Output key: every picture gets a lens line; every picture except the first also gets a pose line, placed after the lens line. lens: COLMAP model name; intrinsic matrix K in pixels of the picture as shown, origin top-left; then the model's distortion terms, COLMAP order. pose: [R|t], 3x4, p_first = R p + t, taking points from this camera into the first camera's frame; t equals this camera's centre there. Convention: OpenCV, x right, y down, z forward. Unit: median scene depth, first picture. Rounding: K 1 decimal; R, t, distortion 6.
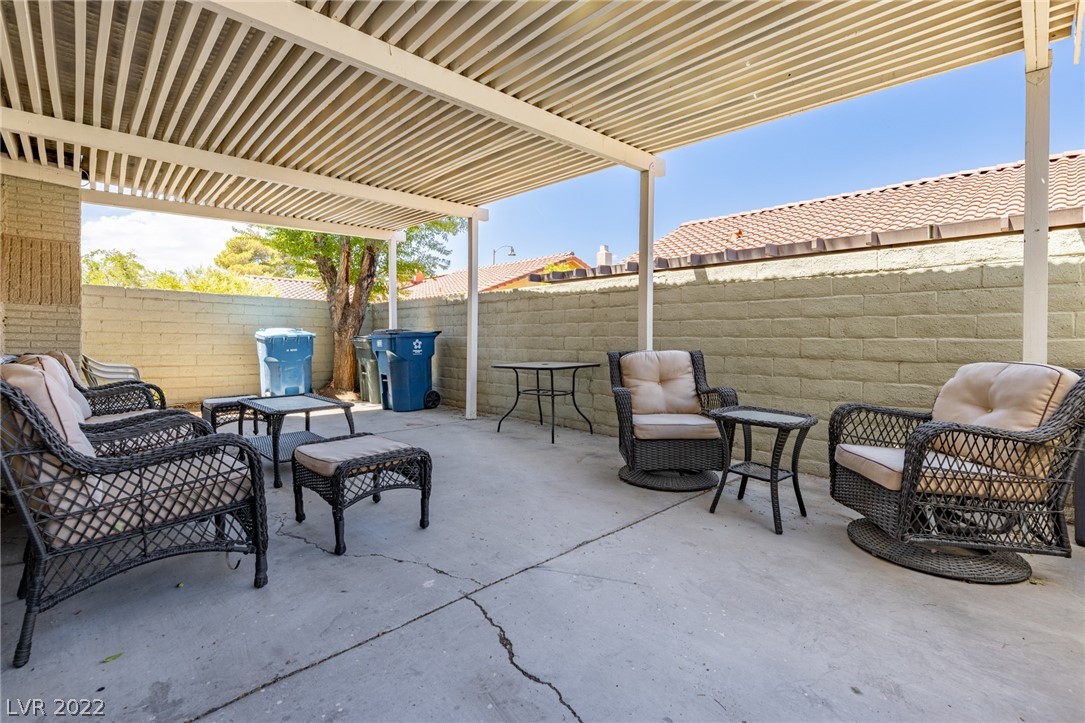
lens RADIAL K [[493.6, 0, 541.3], [0, 493.6, 350.6], [0, 0, 1]] dist [-0.001099, -0.001388]
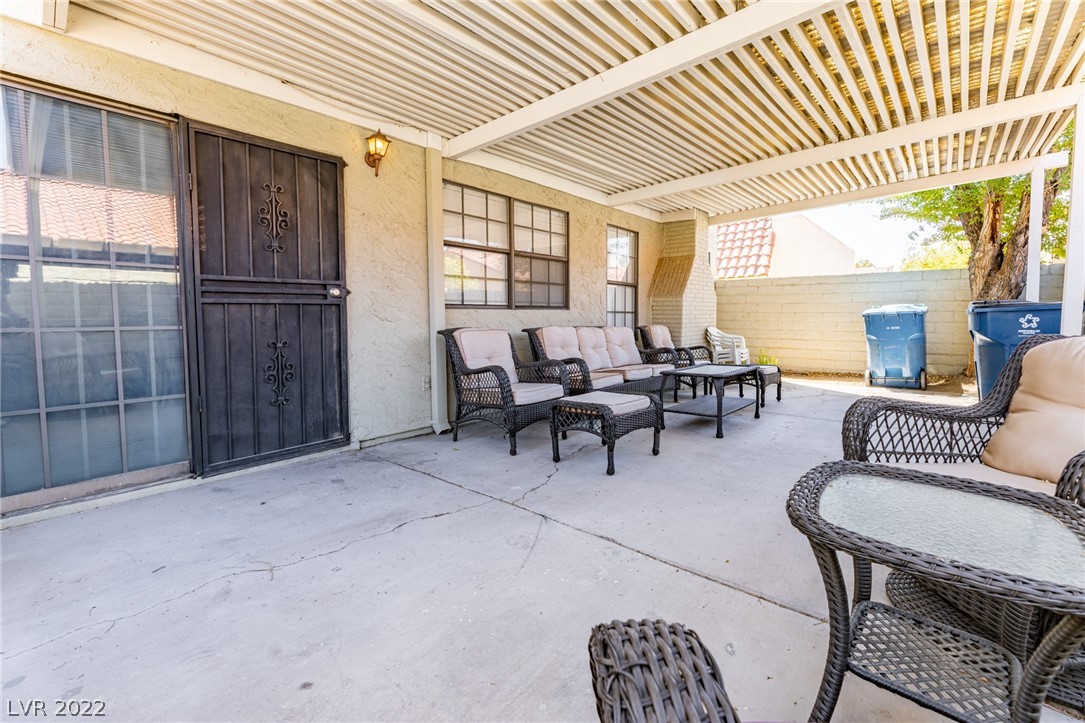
lens RADIAL K [[452.9, 0, 542.0], [0, 452.9, 358.2], [0, 0, 1]] dist [-0.001403, 0.000088]
pose [[0.080673, 0.079913, -0.993532, 0.687928], [-0.015894, 0.996757, 0.078882, -0.001936], [0.996614, 0.009427, 0.081681, 0.637106]]
